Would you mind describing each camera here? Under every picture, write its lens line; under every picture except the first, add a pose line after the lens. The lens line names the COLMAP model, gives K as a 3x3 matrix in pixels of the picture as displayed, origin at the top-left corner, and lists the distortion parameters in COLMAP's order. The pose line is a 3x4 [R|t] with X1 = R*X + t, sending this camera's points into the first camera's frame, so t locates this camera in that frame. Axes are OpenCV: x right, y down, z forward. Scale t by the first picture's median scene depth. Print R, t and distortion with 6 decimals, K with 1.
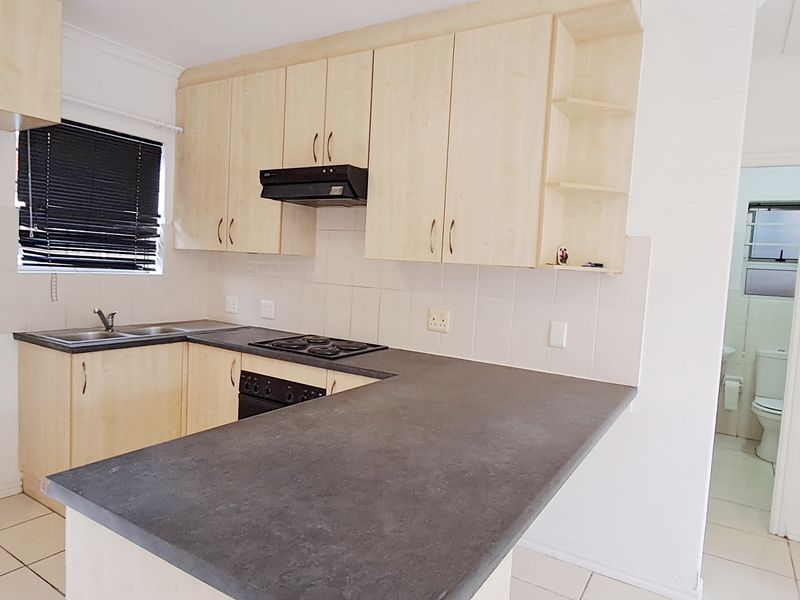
lens RADIAL K [[525.9, 0, 400.0], [0, 525.9, 300.8], [0, 0, 1]] dist [-0.001989, 0.009476]
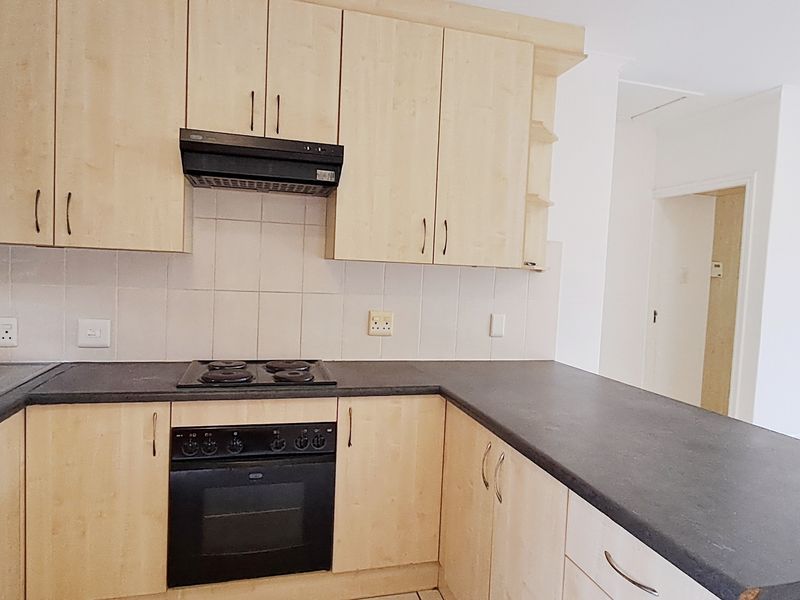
lens RADIAL K [[525.9, 0, 403.9], [0, 525.9, 299.2], [0, 0, 1]] dist [-0.001989, 0.009476]
pose [[0.676771, -0.066605, 0.733174, -0.588058], [0.045945, 0.997779, 0.048232, -0.049764], [-0.734758, 0.001043, 0.678328, 0.336795]]
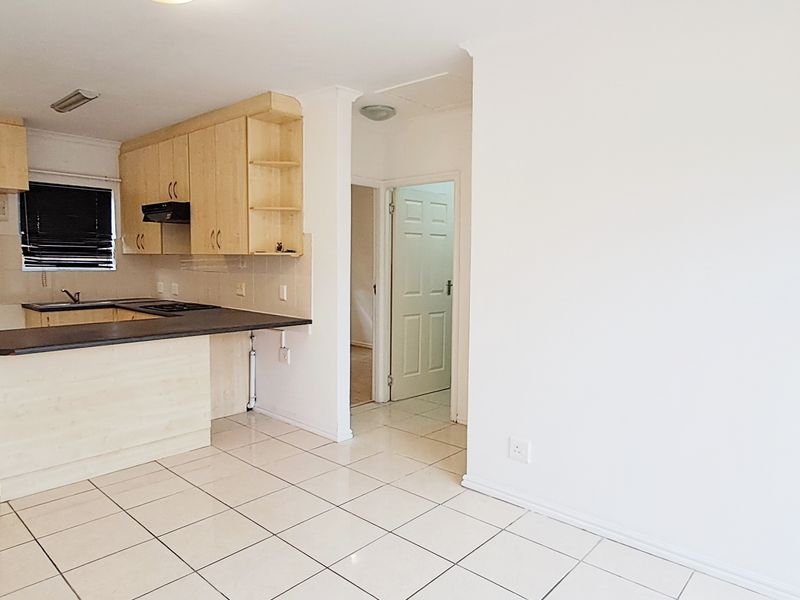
lens RADIAL K [[525.9, 0, 418.9], [0, 525.9, 302.5], [0, 0, 1]] dist [-0.001989, 0.009476]
pose [[0.985515, -0.031307, -0.166675, 0.906878], [0.032613, 0.999455, 0.005103, 0.090041], [0.166424, -0.010464, 0.985999, -0.553201]]
